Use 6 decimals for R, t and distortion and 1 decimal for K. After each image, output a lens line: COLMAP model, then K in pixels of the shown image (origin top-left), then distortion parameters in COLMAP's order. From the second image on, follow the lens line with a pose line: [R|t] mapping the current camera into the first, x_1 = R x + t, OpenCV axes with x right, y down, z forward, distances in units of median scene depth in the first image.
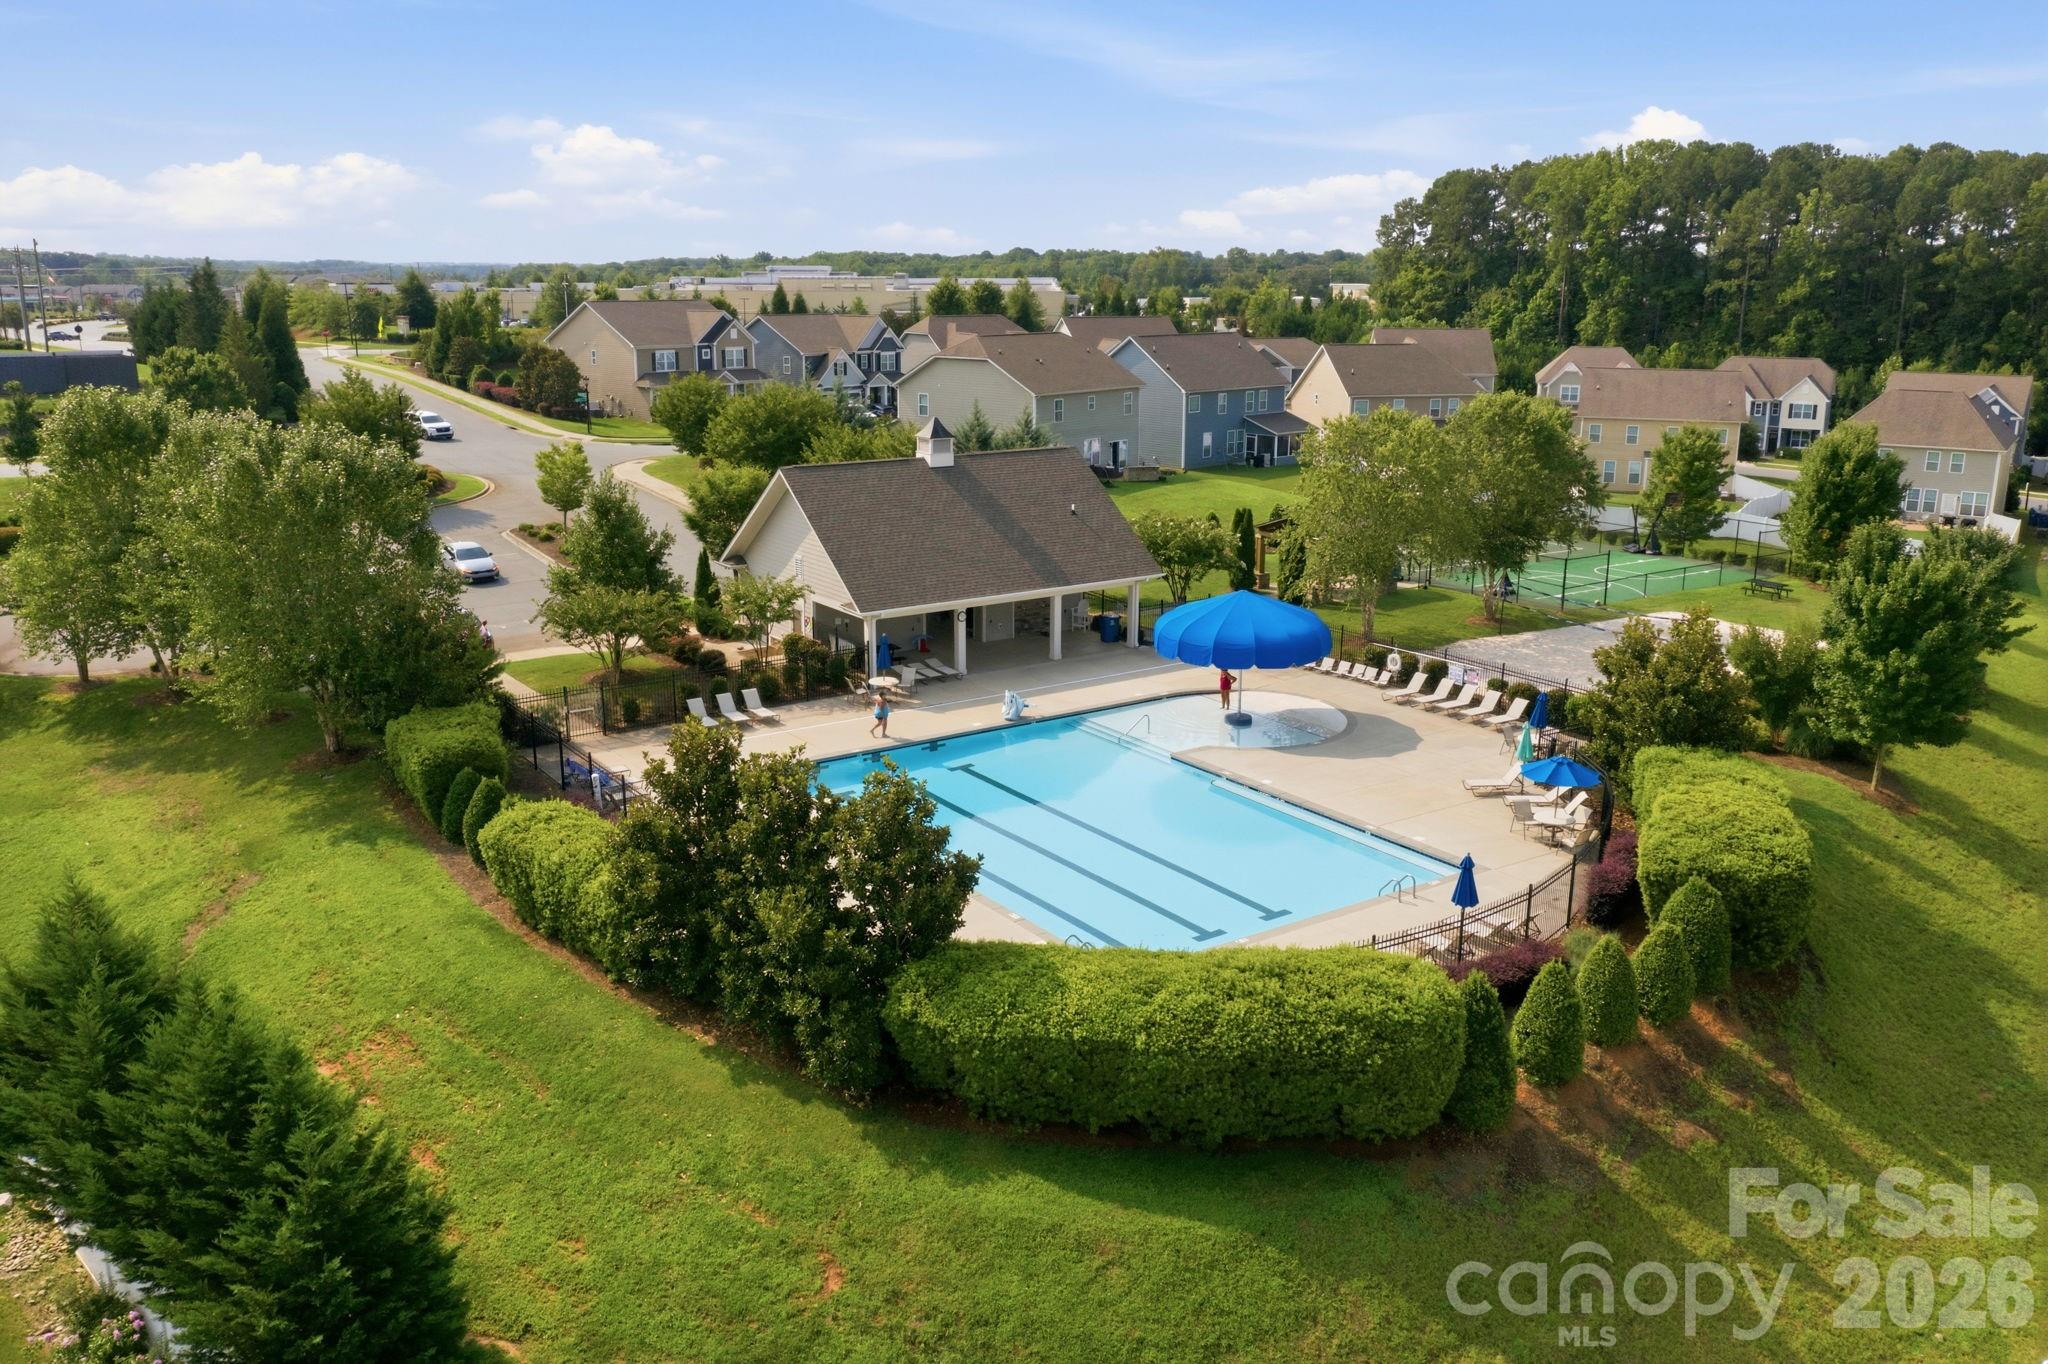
lens RADIAL K [[1631.2, 0, 1021.6], [0, 1631.2, 683.0], [0, 0, 1]] dist [-0.016432, 0.007318]
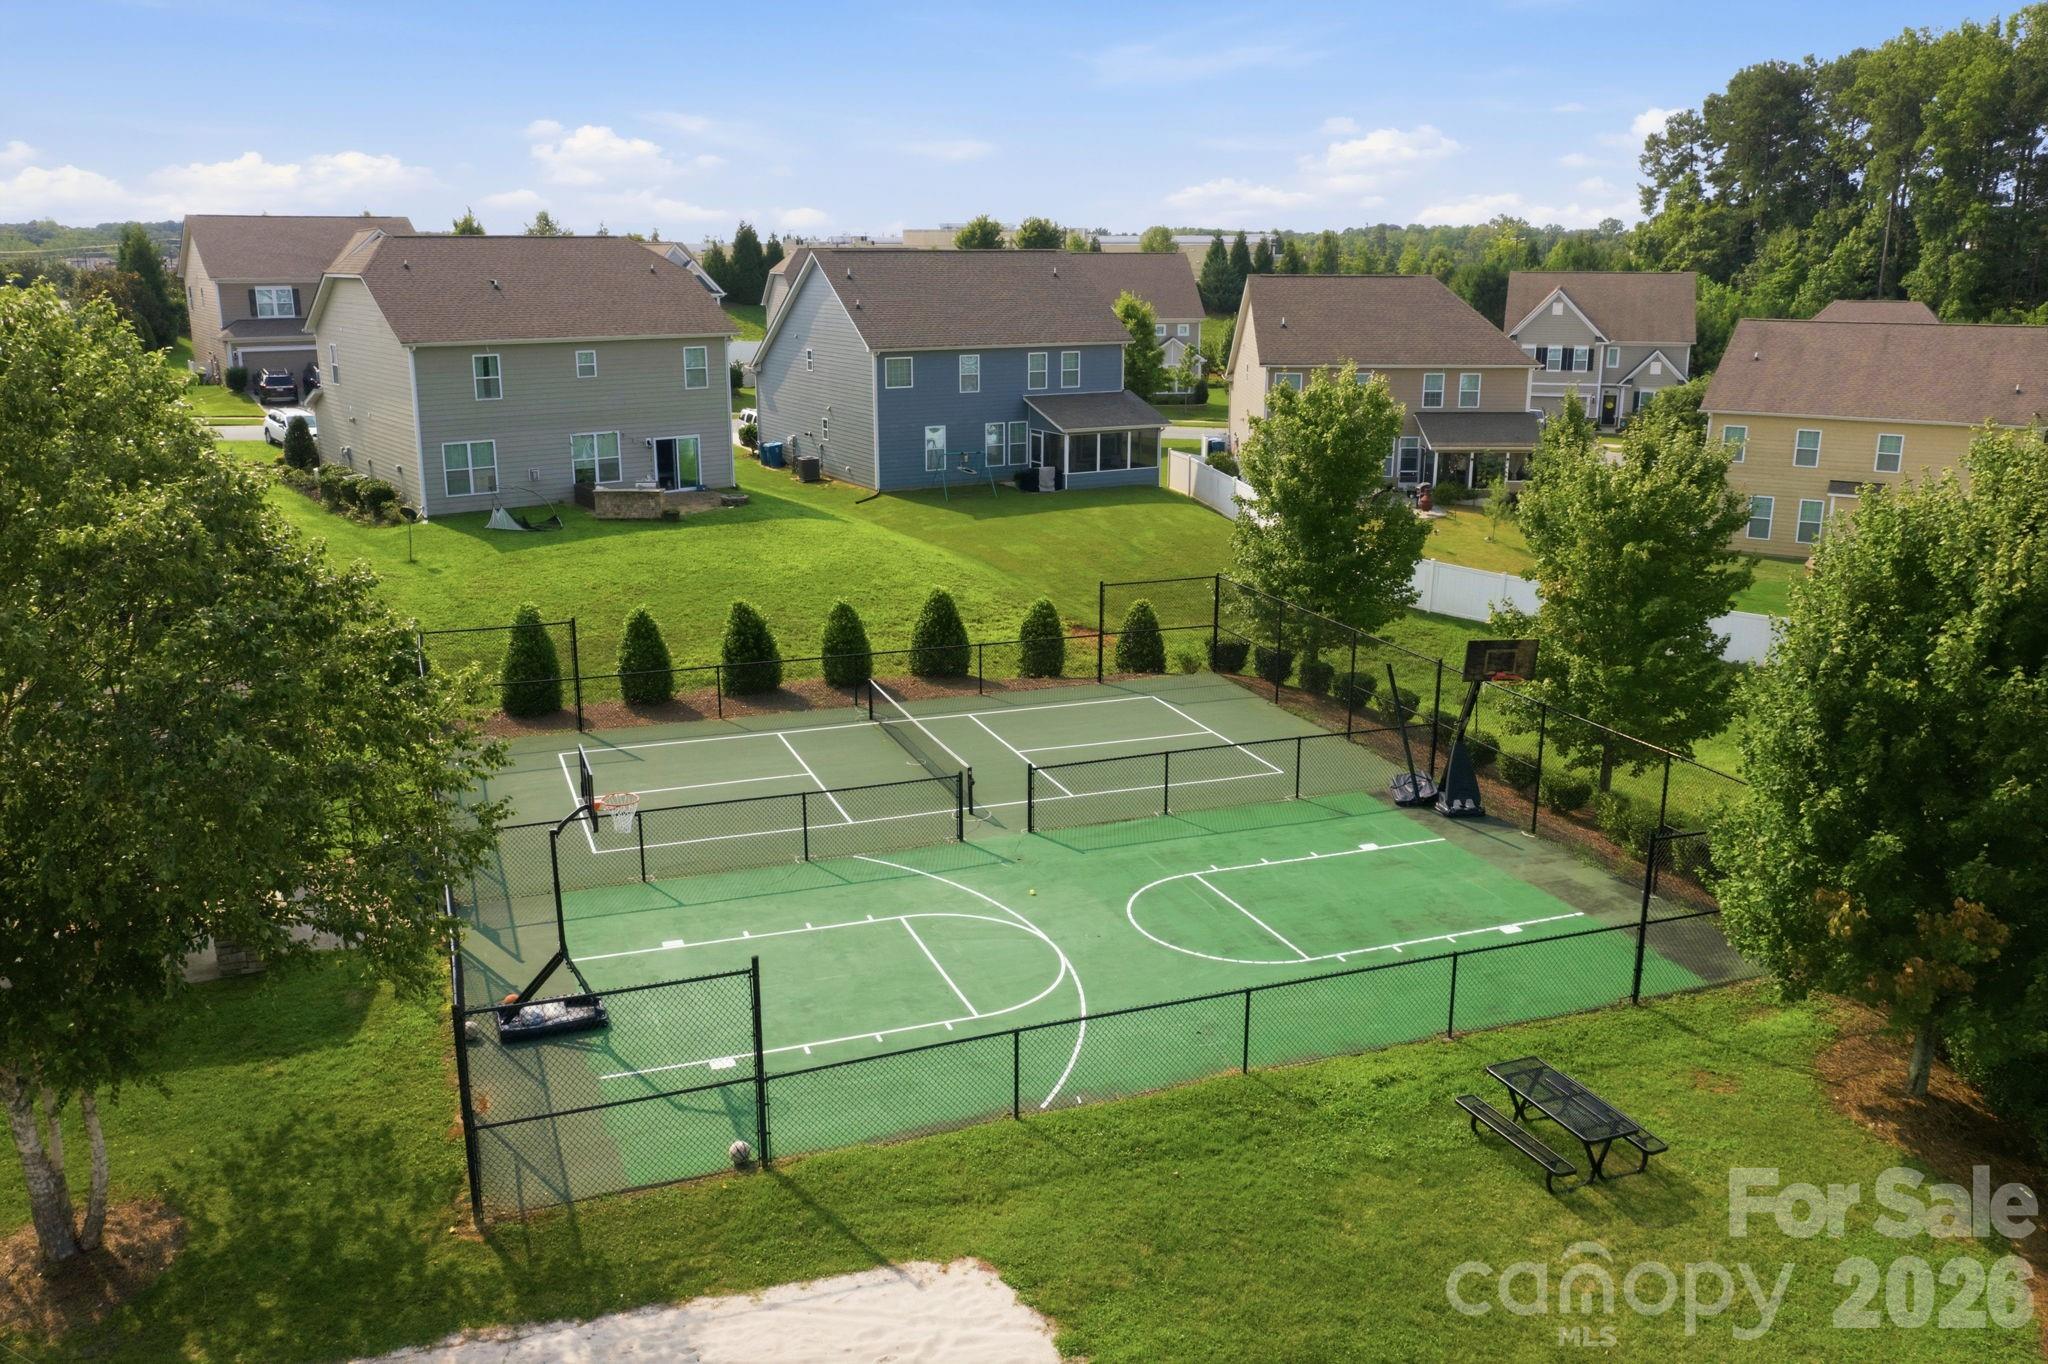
lens RADIAL K [[1631.2, 0, 1027.0], [0, 1631.2, 682.3], [0, 0, 1]] dist [-0.016432, 0.007318]
pose [[0.972428, 0.056591, -0.226233, 0.141567], [-0.054679, 0.998396, 0.014715, -0.040110], [0.226702, -0.001939, 0.973962, 0.245267]]
